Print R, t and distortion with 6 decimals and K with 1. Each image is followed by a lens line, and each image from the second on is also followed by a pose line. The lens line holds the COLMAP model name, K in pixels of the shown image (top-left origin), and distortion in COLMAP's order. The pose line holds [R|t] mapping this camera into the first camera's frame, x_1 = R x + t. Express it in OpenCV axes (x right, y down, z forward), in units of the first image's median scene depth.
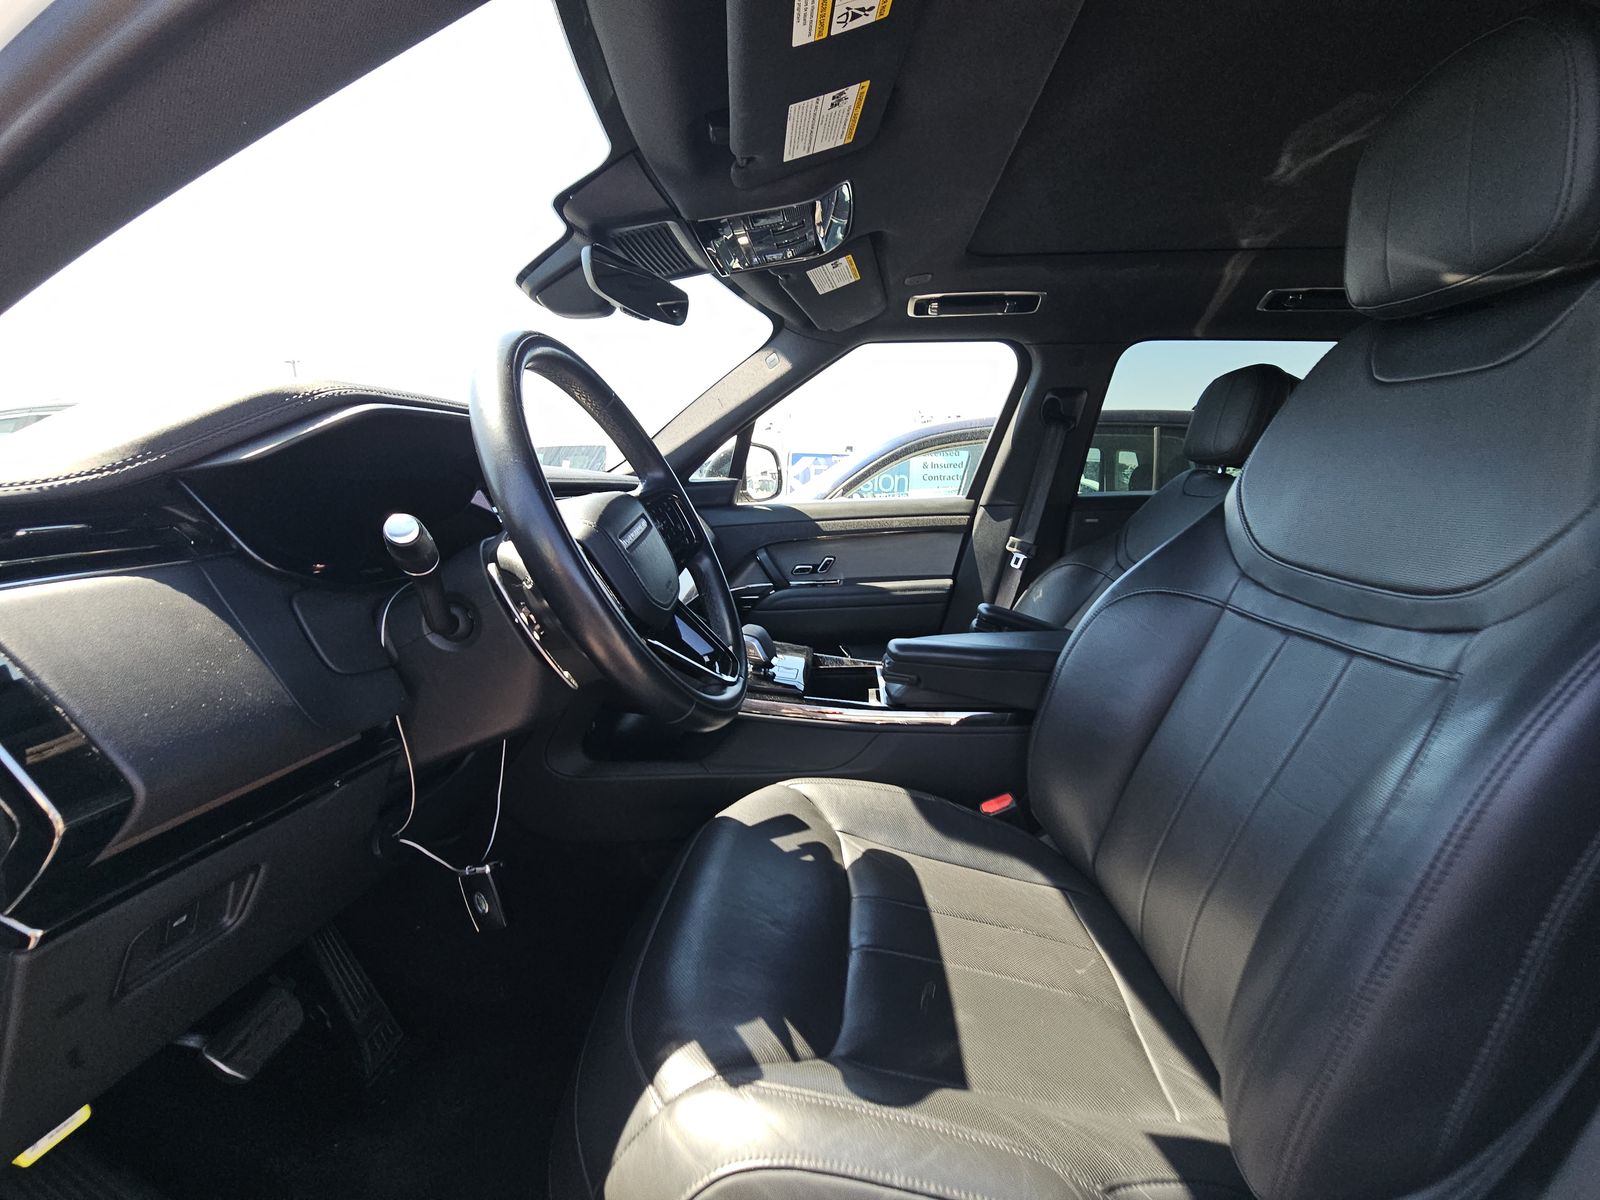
lens RADIAL K [[648.8, 0, 798.9], [0, 648.8, 578.3], [0, 0, 1]] dist [-0.011601, -0.000097]
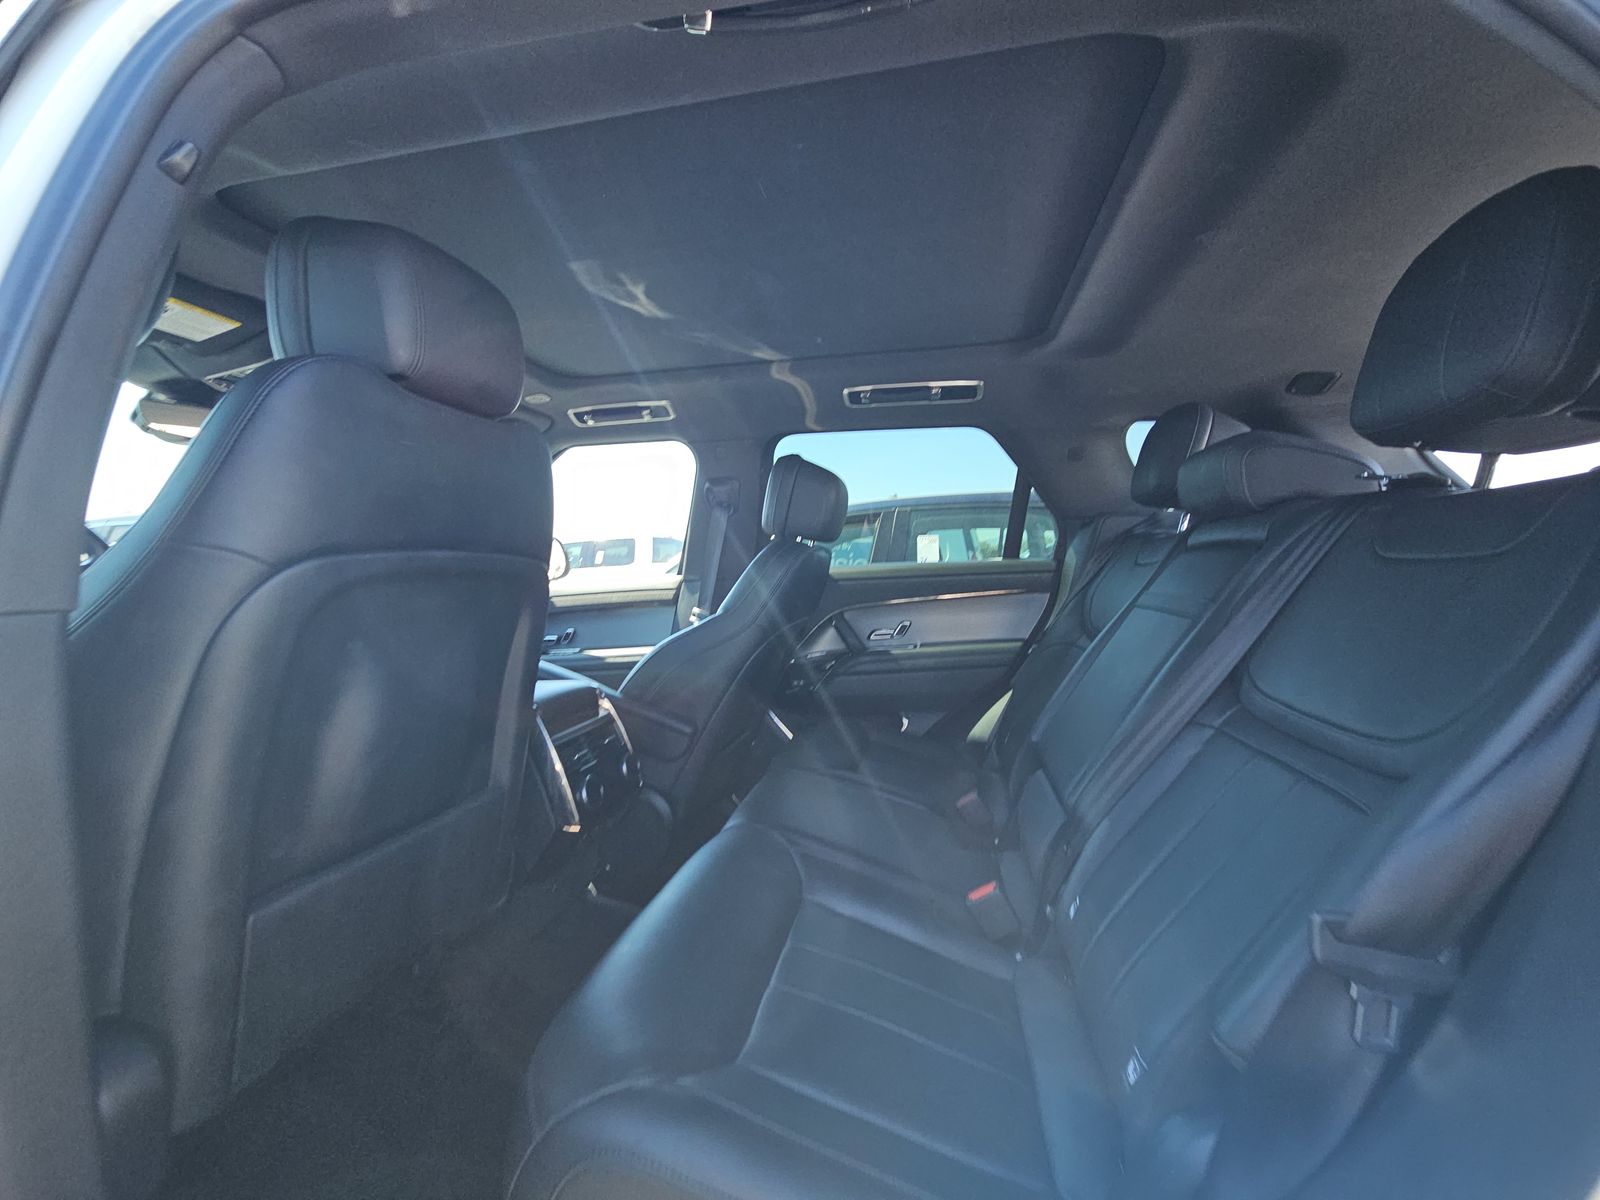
lens RADIAL K [[648.8, 0, 798.9], [0, 648.8, 578.3], [0, 0, 1]] dist [-0.011601, -0.000097]
pose [[0.996775, -0.013532, -0.079095, 0.524548], [0.003857, 0.992618, -0.121222, 0.017337], [0.080152, 0.120526, 0.989469, -0.087406]]
